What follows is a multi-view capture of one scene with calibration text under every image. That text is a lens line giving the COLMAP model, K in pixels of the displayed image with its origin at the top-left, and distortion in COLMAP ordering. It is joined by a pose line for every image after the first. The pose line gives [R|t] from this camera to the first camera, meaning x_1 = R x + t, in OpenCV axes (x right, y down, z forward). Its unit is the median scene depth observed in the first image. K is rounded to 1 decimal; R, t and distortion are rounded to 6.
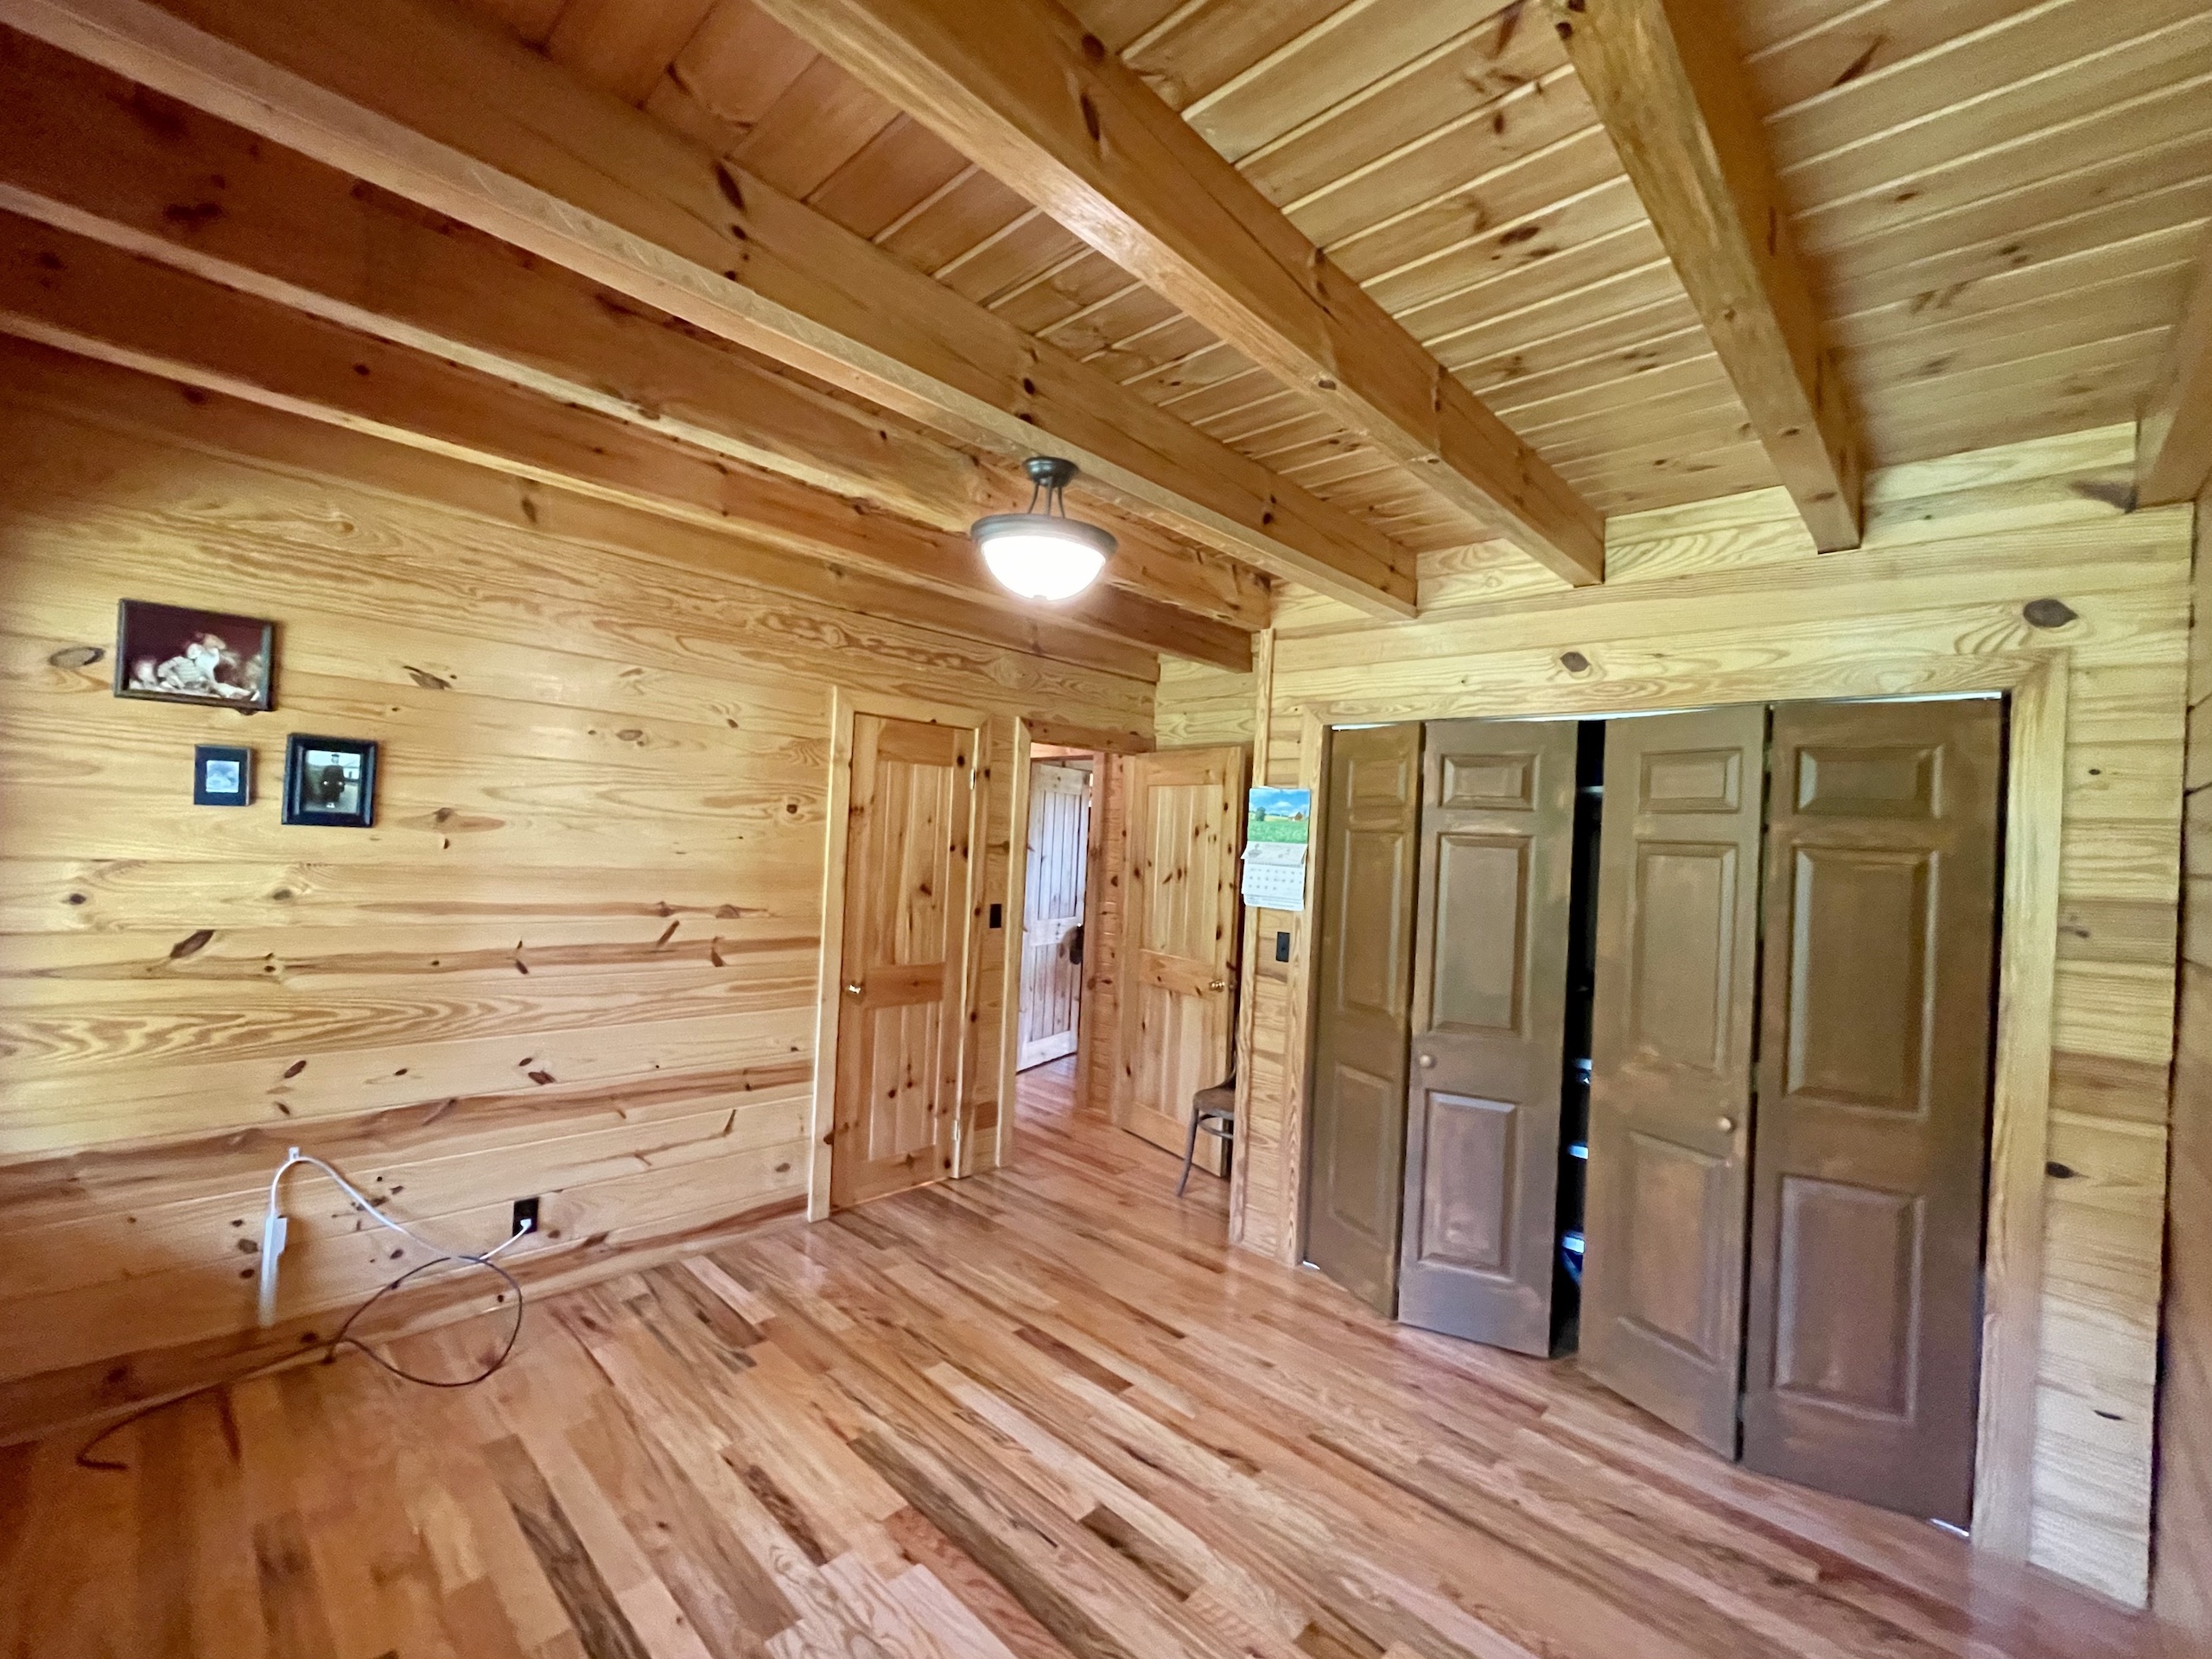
lens RADIAL K [[957.5, 0, 1105.3], [0, 957.5, 829.2], [0, 0, 1]] dist [-0.000501, -0.001472]
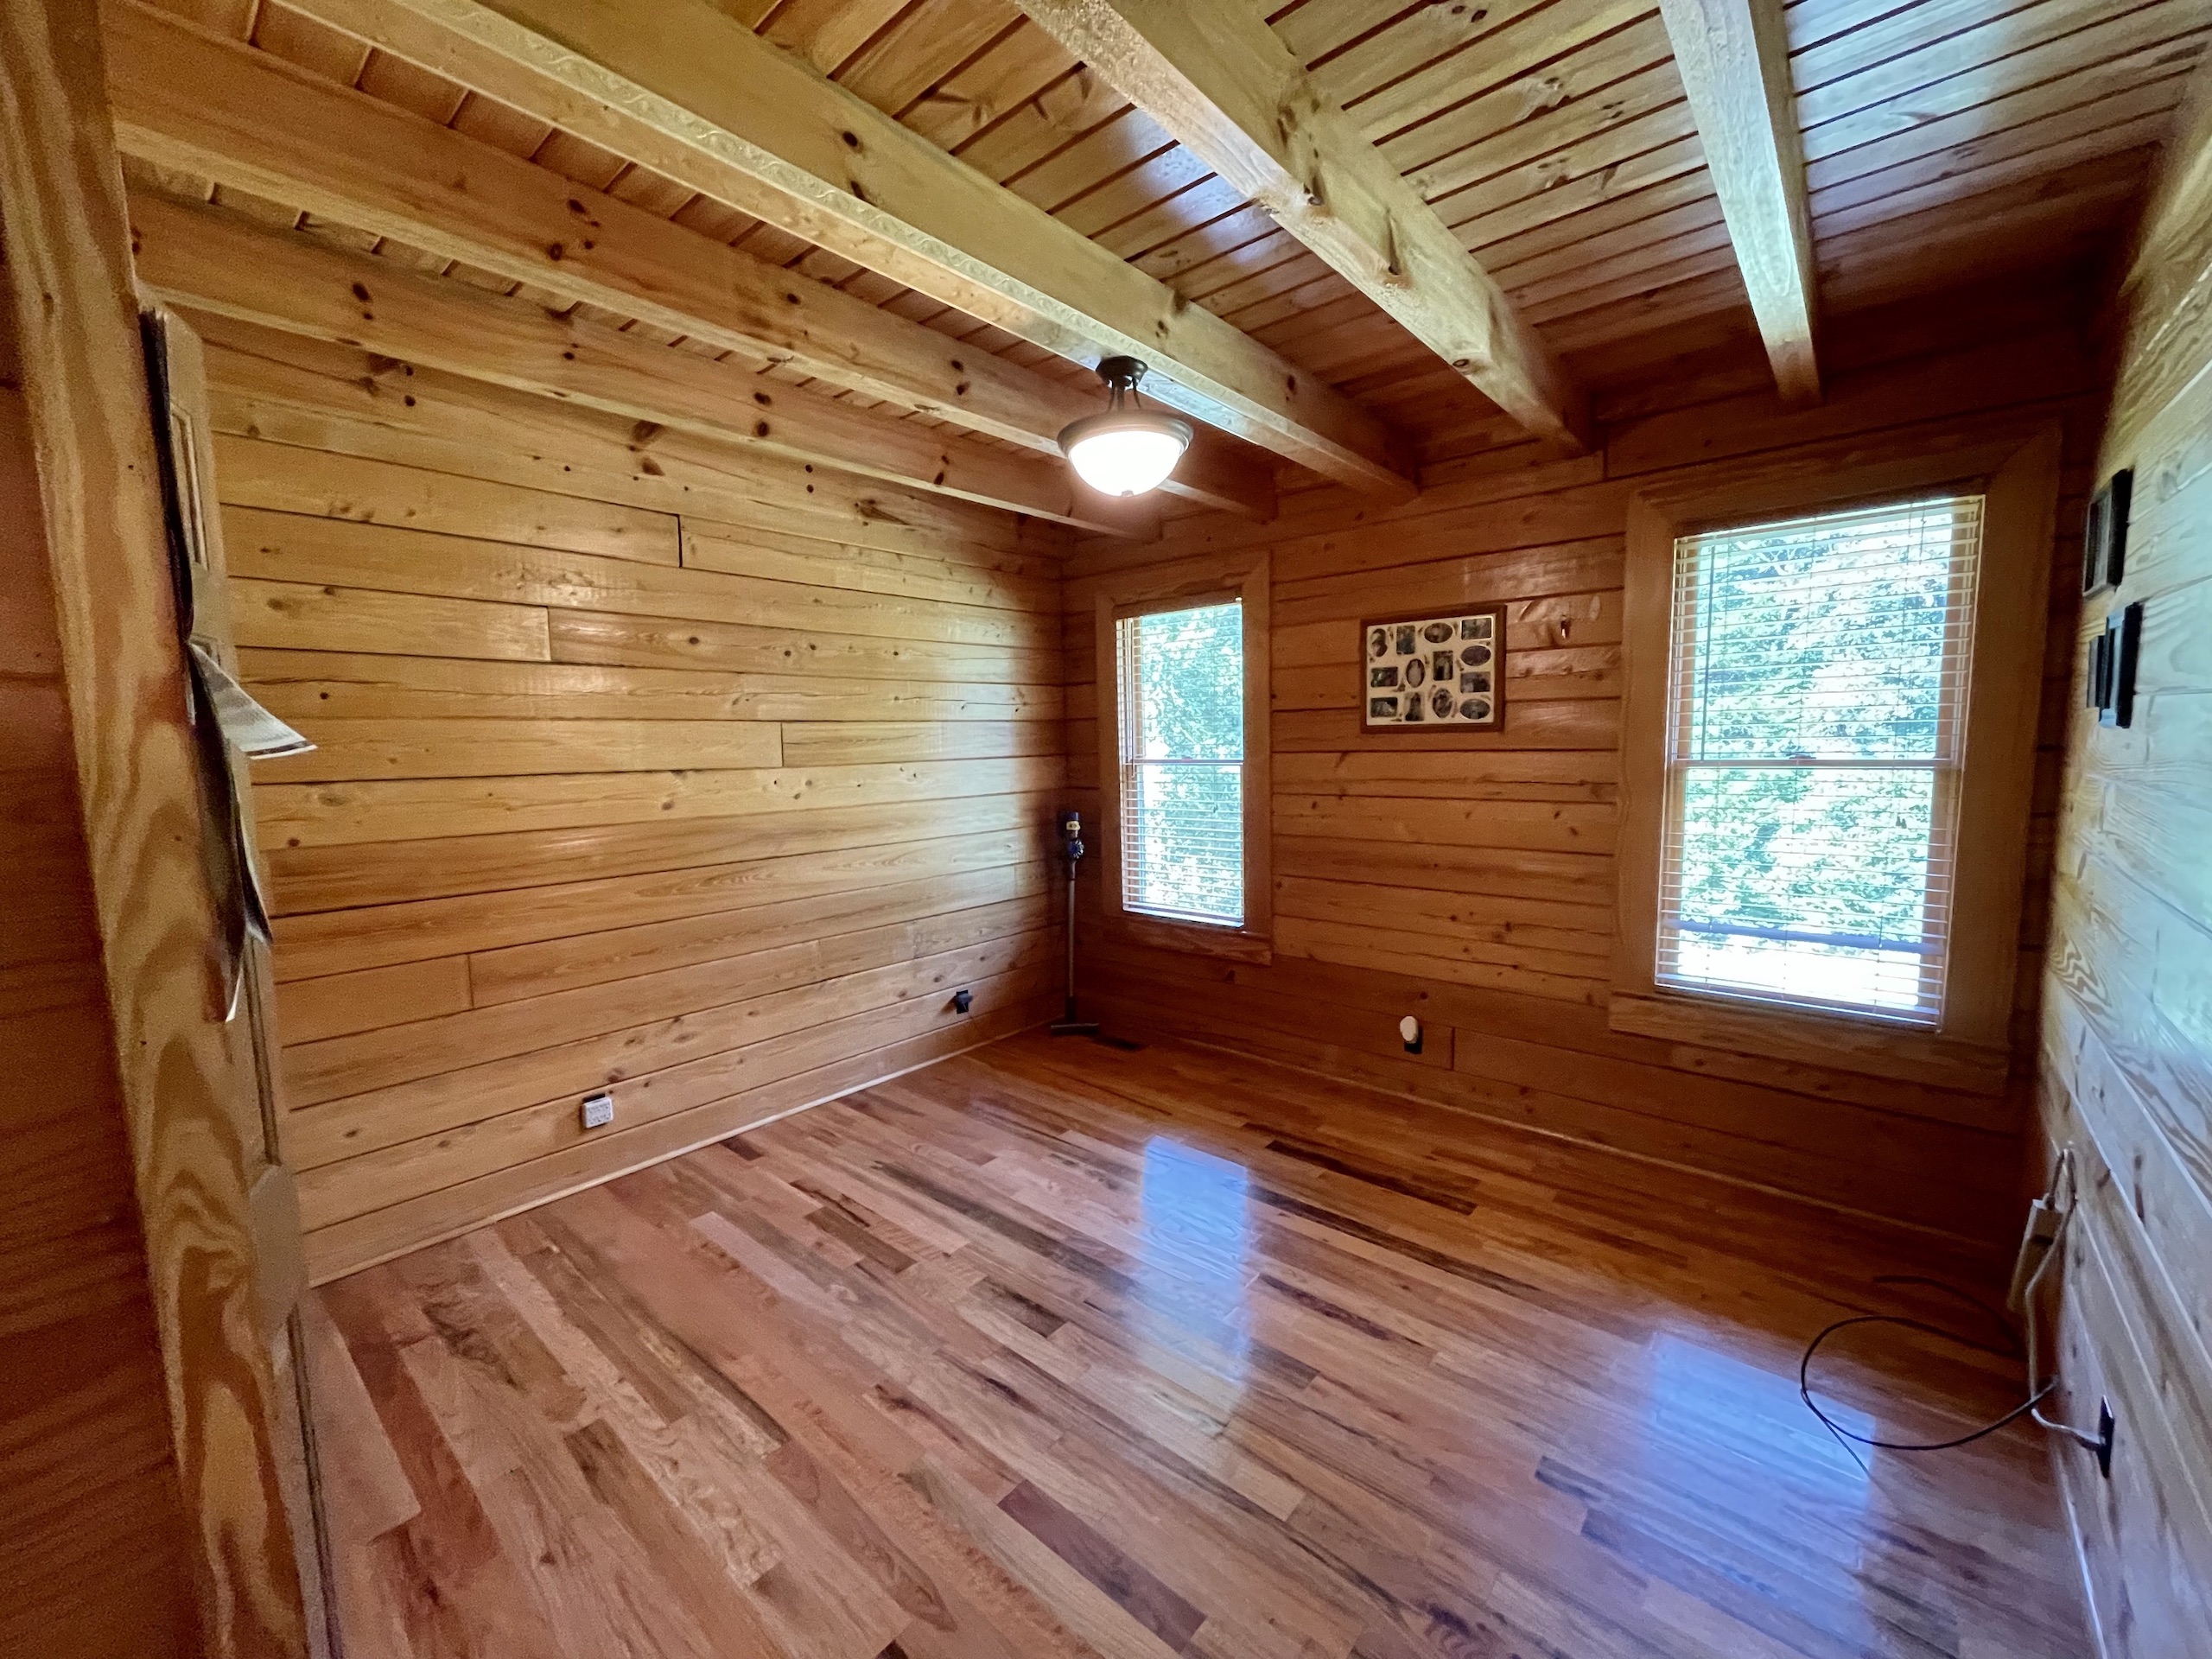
lens RADIAL K [[888.7, 0, 1097.5], [0, 888.7, 822.3], [0, 0, 1]] dist [-0.003451, -0.000444]
pose [[-0.998722, -0.032975, -0.038295, -0.002590], [-0.036166, 0.995648, 0.085889, 0.042235], [0.035296, 0.087164, -0.995568, 1.878194]]
